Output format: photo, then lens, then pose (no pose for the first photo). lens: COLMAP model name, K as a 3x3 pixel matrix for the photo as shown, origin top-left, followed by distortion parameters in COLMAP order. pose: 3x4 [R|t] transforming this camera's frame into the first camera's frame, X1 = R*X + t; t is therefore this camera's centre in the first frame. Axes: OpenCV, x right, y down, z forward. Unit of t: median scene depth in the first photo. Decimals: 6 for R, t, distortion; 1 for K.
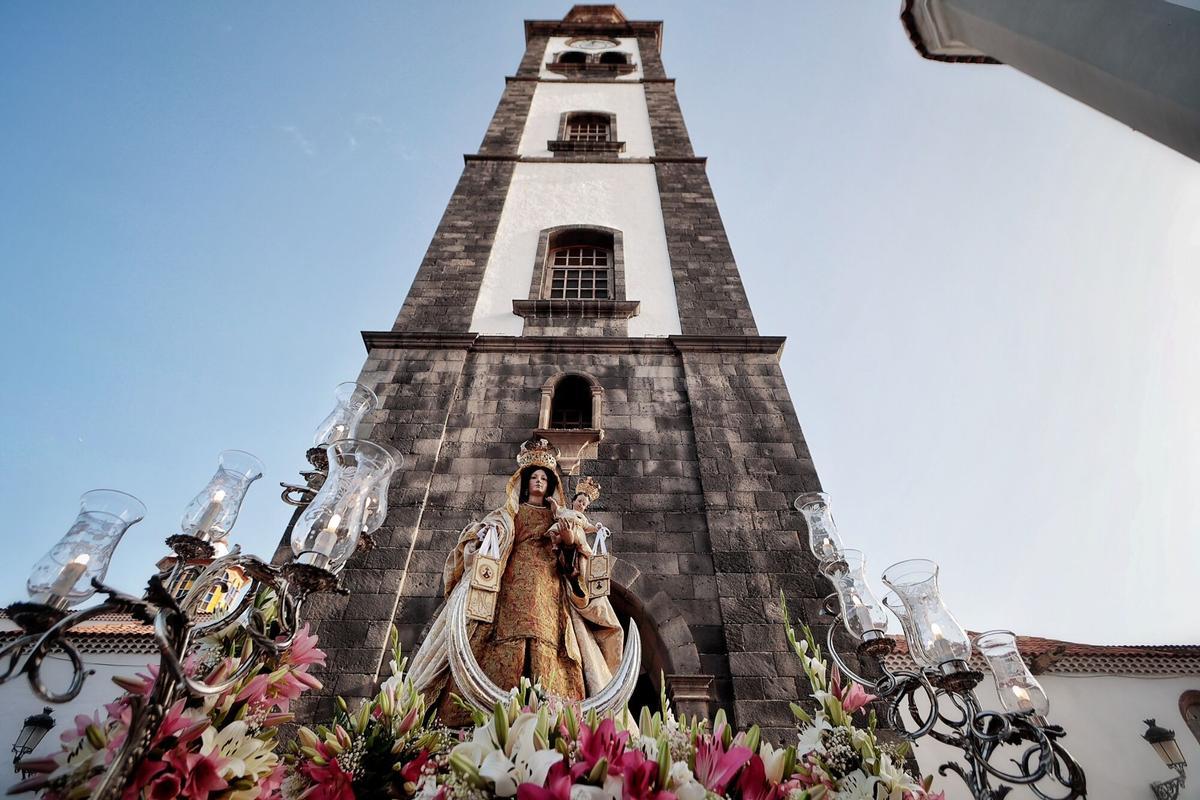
lens RADIAL K [[558.4, 0, 601.3], [0, 558.4, 390.7], [0, 0, 1]] dist [-0.001306, 0.000043]
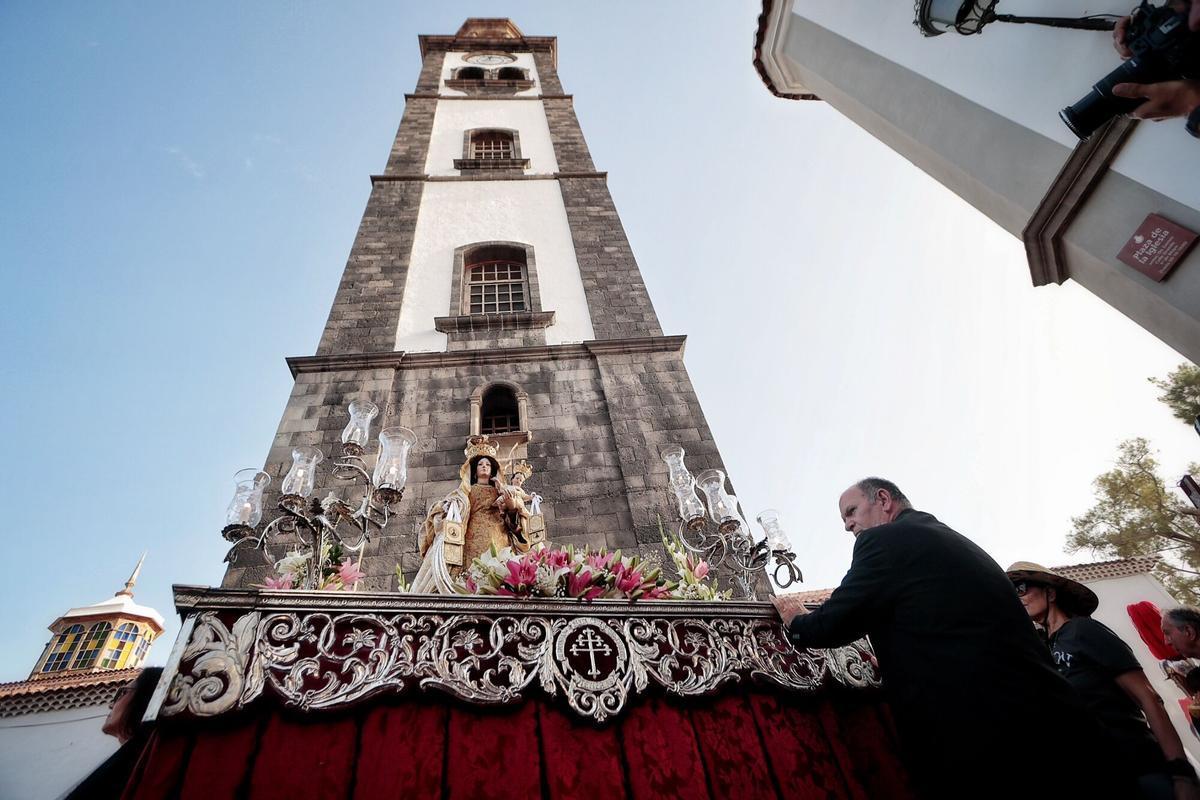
lens RADIAL K [[558.4, 0, 601.3], [0, 558.4, 390.7], [0, 0, 1]] dist [-0.001306, 0.000043]
pose [[0.987542, -0.080183, 0.135395, -0.001579], [0.081136, 0.996702, -0.001523, 0.003231], [-0.134826, 0.012490, 0.990791, -0.113449]]
